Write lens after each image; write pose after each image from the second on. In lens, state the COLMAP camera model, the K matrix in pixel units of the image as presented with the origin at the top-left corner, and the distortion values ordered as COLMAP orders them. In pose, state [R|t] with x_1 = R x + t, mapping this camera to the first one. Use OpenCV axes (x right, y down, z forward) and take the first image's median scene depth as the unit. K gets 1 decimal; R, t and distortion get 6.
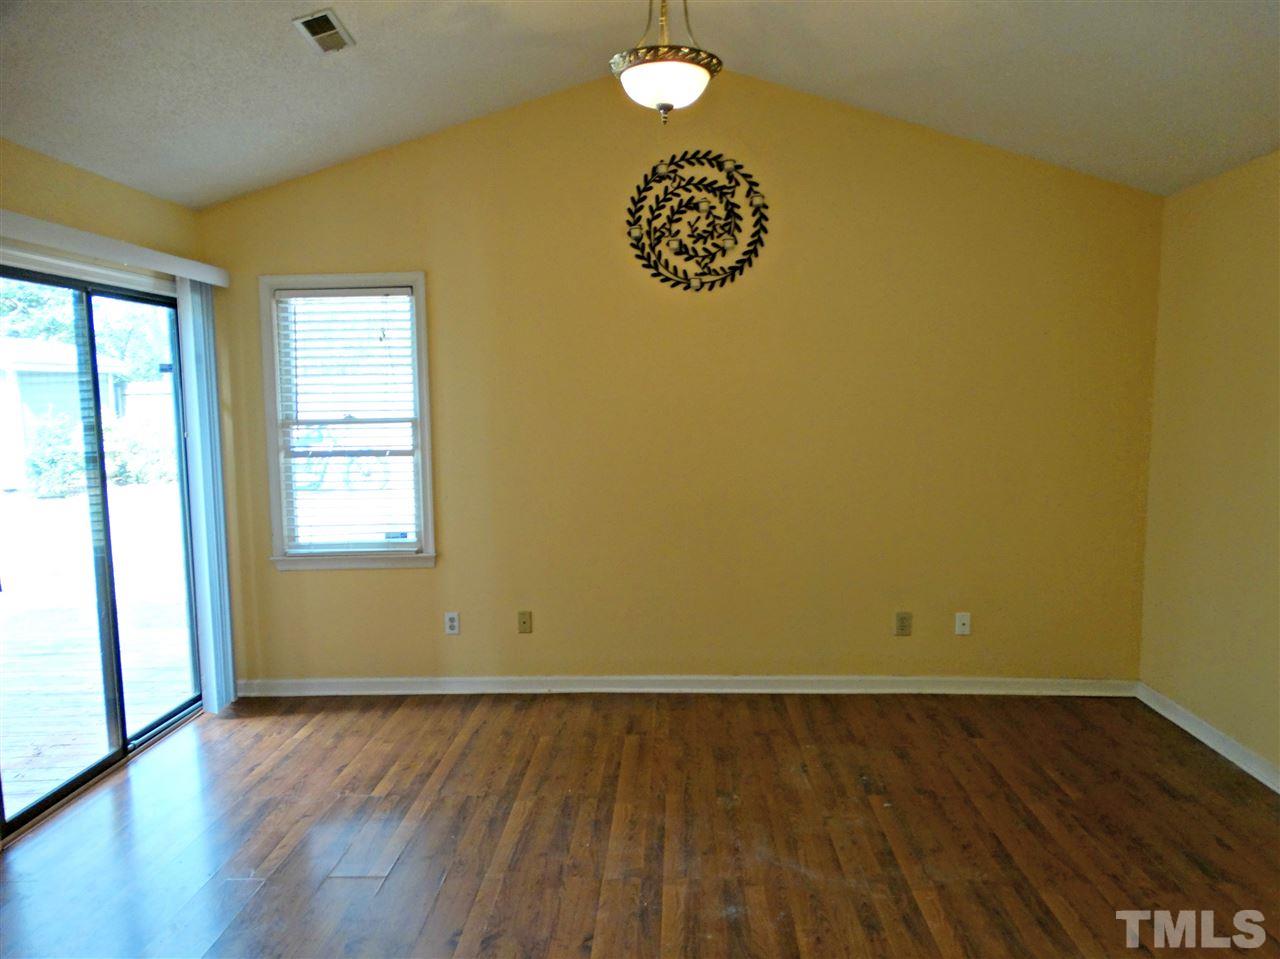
lens RADIAL K [[939.8, 0, 626.0], [0, 939.8, 470.3], [0, 0, 1]] dist [0.000683, -0.002914]
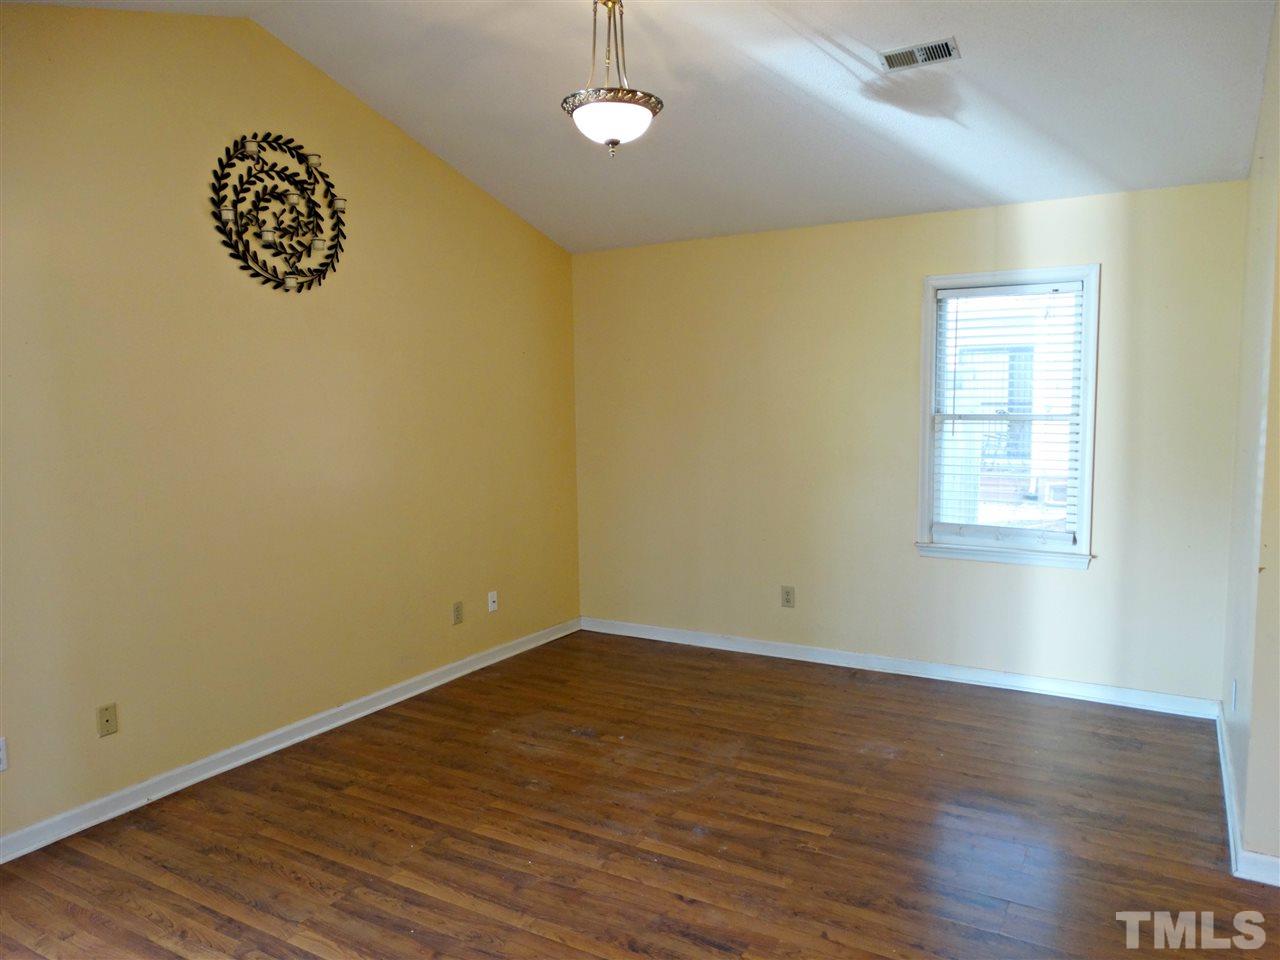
lens RADIAL K [[930.5, 0, 640.0], [0, 930.5, 480.0], [0, 0, 1]] dist [-0.001043, 0.004995]
pose [[0.464717, -0.076423, 0.882155, -0.568674], [0.090165, 0.995174, 0.038715, -0.015599], [-0.880856, 0.061548, 0.469365, 0.297797]]
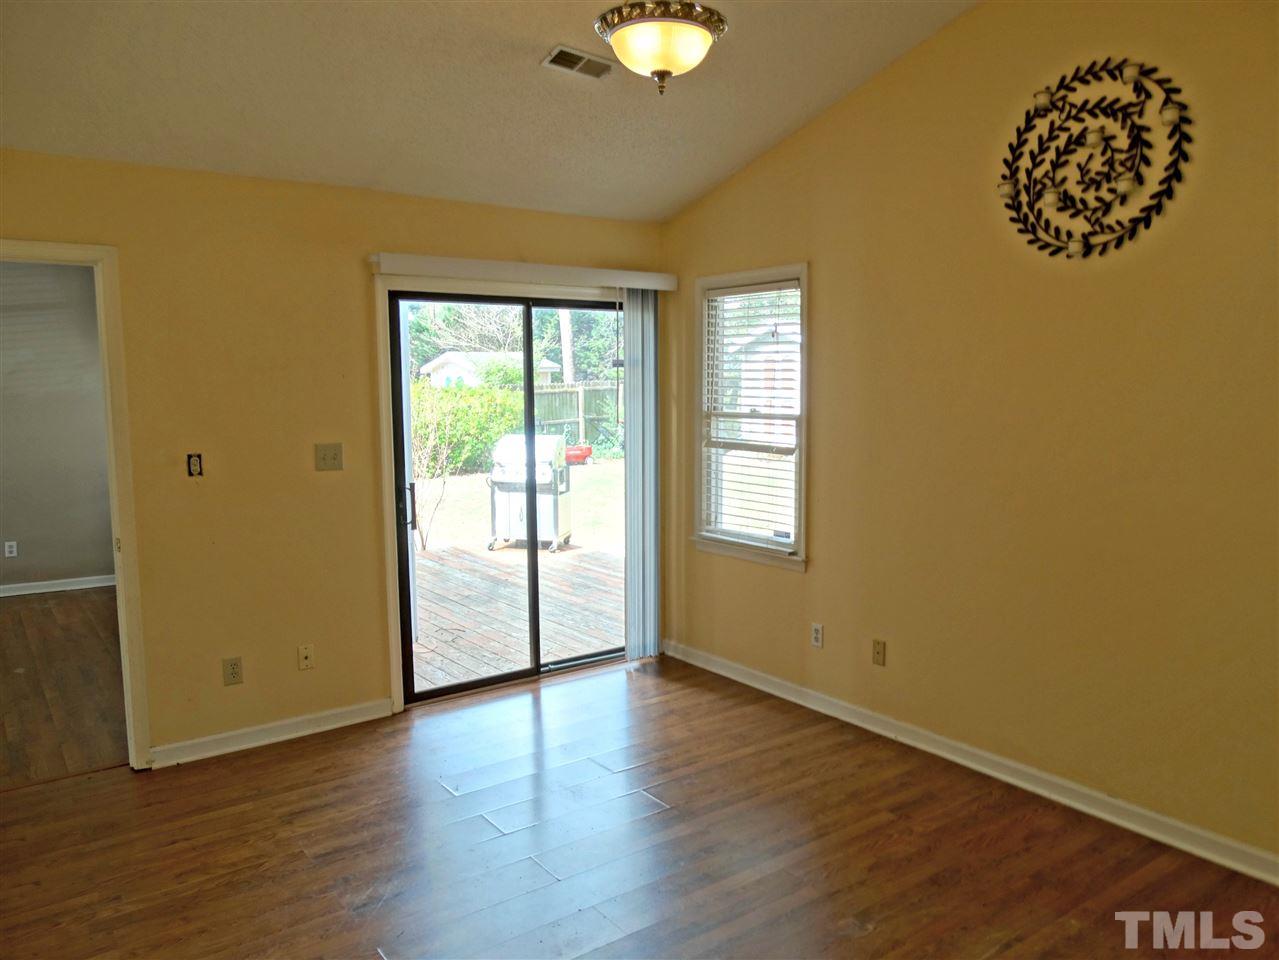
lens RADIAL K [[939.0, 0, 625.5], [0, 939.0, 470.8], [0, 0, 1]] dist [0.000683, -0.002914]
pose [[0.613907, 0.088498, -0.784402, 0.444274], [-0.070219, 0.995879, 0.057401, -0.043956], [0.786249, 0.019841, 0.617592, 0.278136]]
